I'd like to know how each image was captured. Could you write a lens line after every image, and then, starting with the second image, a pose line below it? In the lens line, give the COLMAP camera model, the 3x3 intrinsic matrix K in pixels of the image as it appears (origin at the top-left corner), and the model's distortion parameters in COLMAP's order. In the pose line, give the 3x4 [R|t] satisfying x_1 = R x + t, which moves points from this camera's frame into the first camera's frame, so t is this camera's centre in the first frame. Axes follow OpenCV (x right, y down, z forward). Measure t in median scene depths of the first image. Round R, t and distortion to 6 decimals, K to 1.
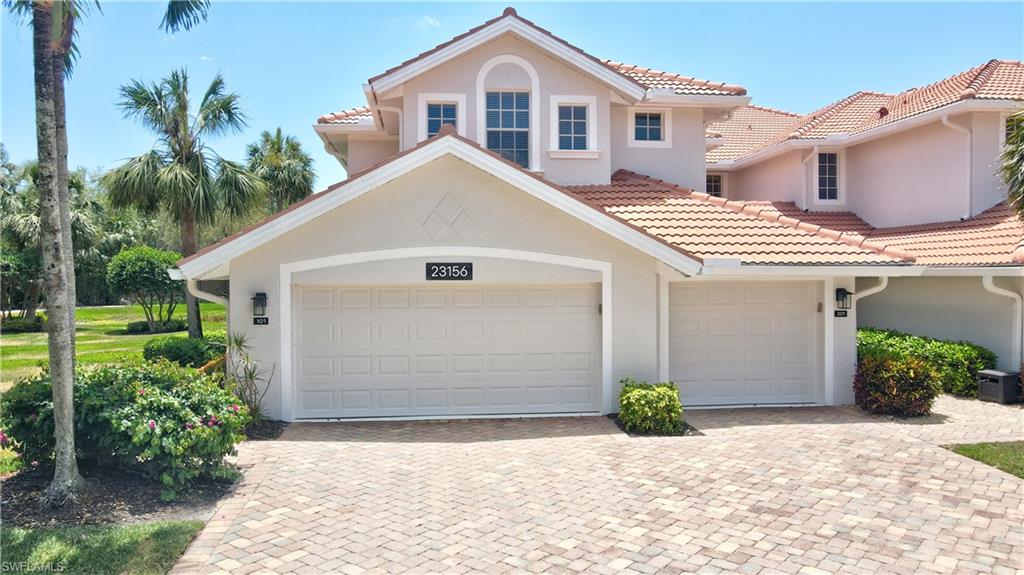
lens RADIAL K [[759.1, 0, 512.0], [0, 759.1, 287.5], [0, 0, 1]] dist [0.002204, 0.005978]
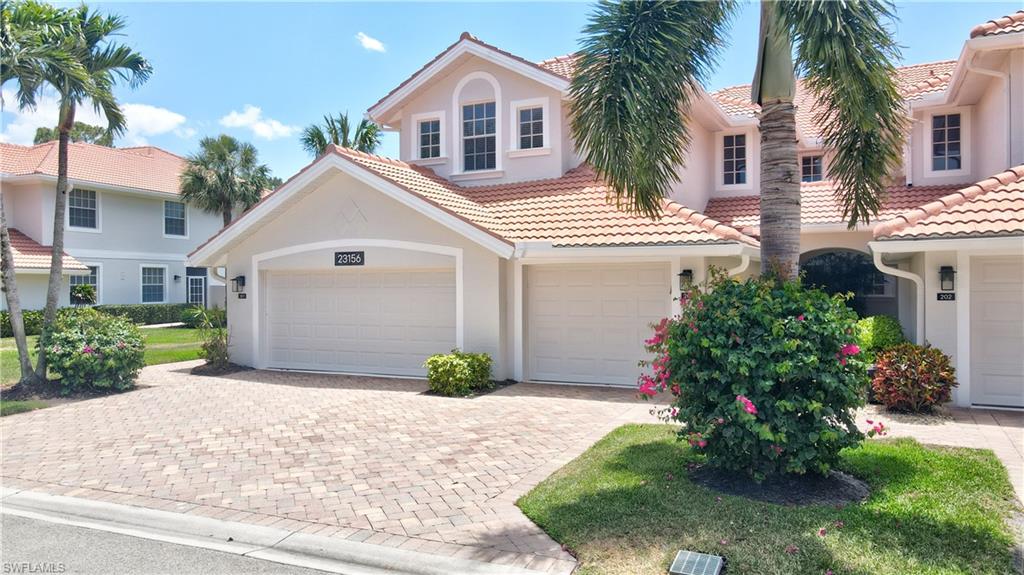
lens RADIAL K [[743.0, 0, 512.0], [0, 743.0, 287.5], [0, 0, 1]] dist [0.004160, -0.000376]
pose [[0.853884, 0.001039, -0.520462, 0.726440], [-0.000599, 0.999999, 0.001014, 0.023377], [0.520463, -0.000554, 0.853884, 0.072917]]
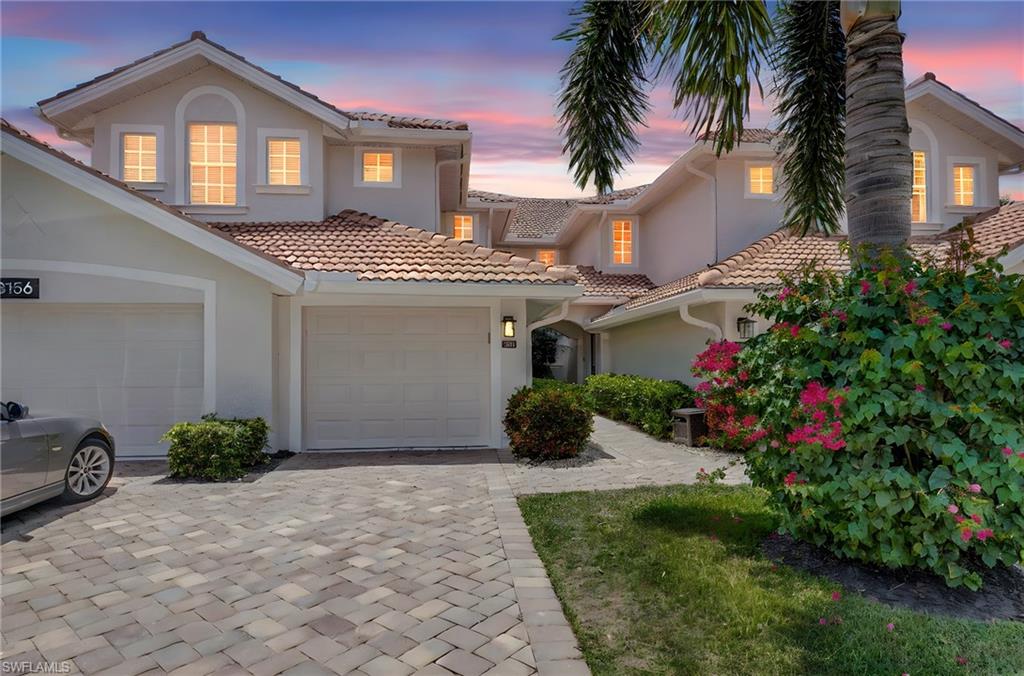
lens RADIAL K [[560.5, 0, 517.0], [0, 560.5, 364.2], [0, 0, 1]] dist [-0.030058, 0.024009]
pose [[0.999988, -0.002339, 0.004262, 0.437608], [0.002412, 0.999848, -0.017292, 0.068846], [-0.004221, 0.017302, 0.999841, 0.346133]]
